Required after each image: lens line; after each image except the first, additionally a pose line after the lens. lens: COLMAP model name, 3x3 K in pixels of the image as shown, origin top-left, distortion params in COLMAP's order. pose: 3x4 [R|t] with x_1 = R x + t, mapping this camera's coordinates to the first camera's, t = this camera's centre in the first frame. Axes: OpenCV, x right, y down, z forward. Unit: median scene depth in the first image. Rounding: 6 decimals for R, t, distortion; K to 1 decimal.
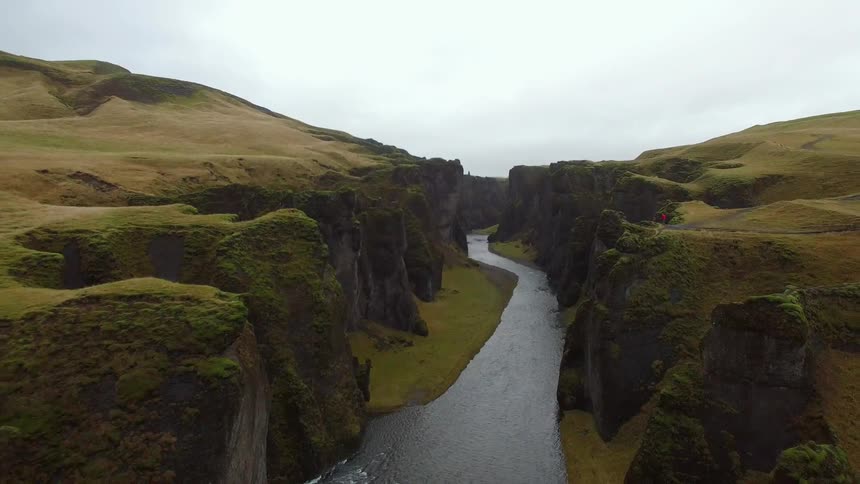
lens RADIAL K [[526.0, 0, 430.0], [0, 526.0, 242.0], [0, 0, 1]] dist [-0.125171, 0.090667]
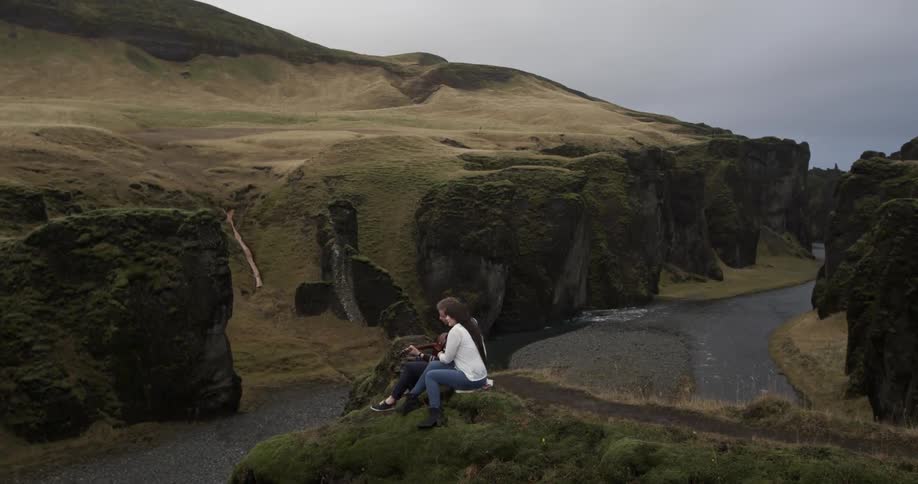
lens RADIAL K [[686.5, 0, 452.3], [0, 686.5, 246.8], [0, 0, 1]] dist [-0.076414, 0.058055]
pose [[0.888285, 0.042824, -0.457292, 0.107823], [-0.057730, 0.998158, -0.018666, 0.126561], [0.455650, 0.042980, 0.889121, -0.416589]]
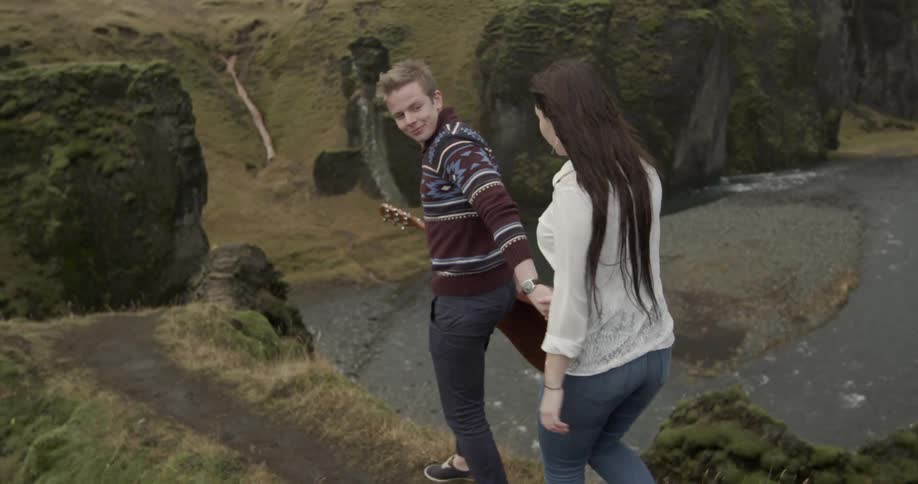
lens RADIAL K [[932.2, 0, 455.4], [0, 932.2, 240.7], [0, 0, 1]] dist [-0.036915, 0.023132]
pose [[0.827539, 0.096364, -0.553076, 0.130849], [-0.019109, 0.989422, 0.143798, 0.123074], [0.561083, -0.108430, 0.820627, -0.400337]]
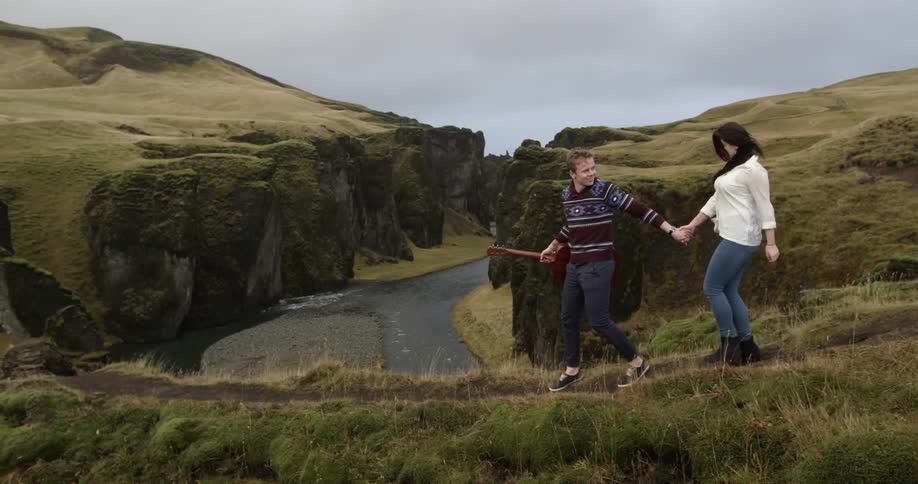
lens RADIAL K [[686.5, 0, 452.3], [0, 686.5, 246.8], [0, 0, 1]] dist [-0.076414, 0.058055]
pose [[0.999028, -0.002910, -0.043973, 0.116274], [0.002354, 0.999916, -0.012708, 0.126672], [0.044007, 0.012592, 0.998952, -0.416079]]
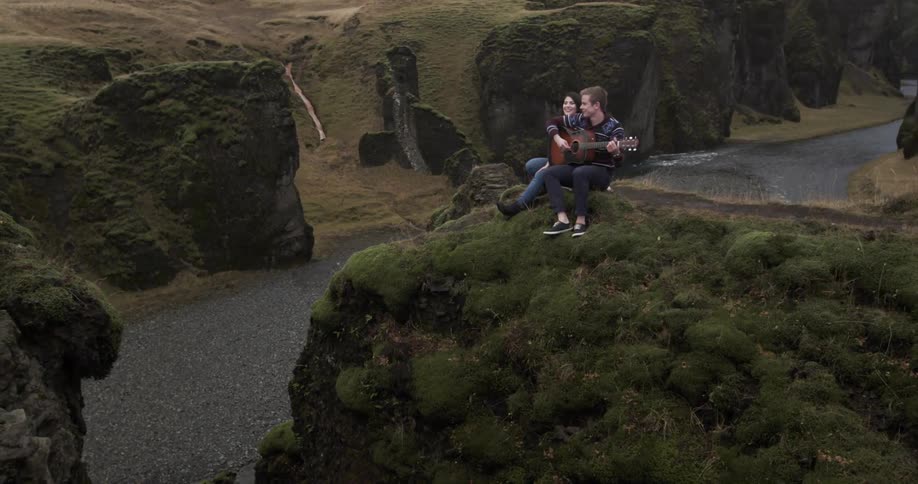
lens RADIAL K [[686.5, 0, 452.3], [0, 686.5, 246.8], [0, 0, 1]] dist [-0.076414, 0.058055]
pose [[0.846843, 0.126389, -0.516606, 0.104782], [-0.024377, 0.979556, 0.199691, 0.129824], [0.531283, -0.156514, 0.832611, -0.415436]]
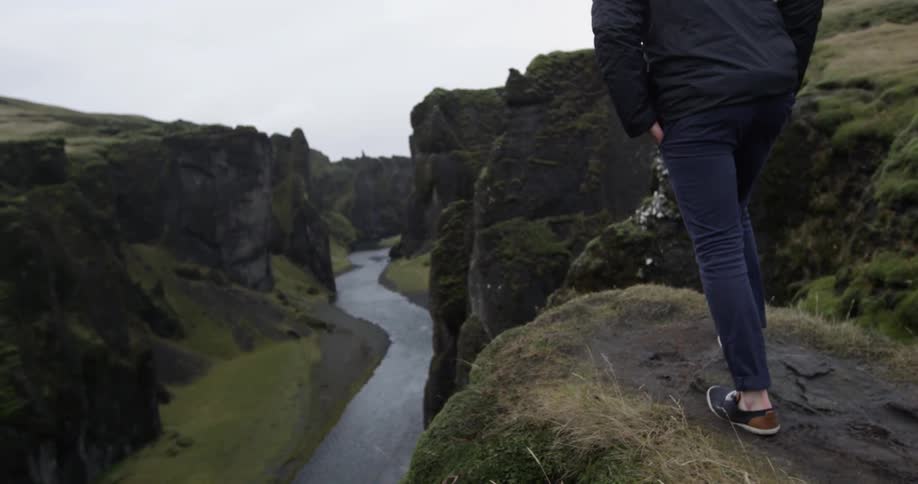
lens RADIAL K [[686.5, 0, 452.3], [0, 686.5, 246.8], [0, 0, 1]] dist [-0.076414, 0.058055]
pose [[0.980347, -0.158929, 0.116879, 0.228548], [0.159208, 0.987220, 0.007003, -0.022500], [-0.116499, 0.011743, 0.993121, 0.530894]]
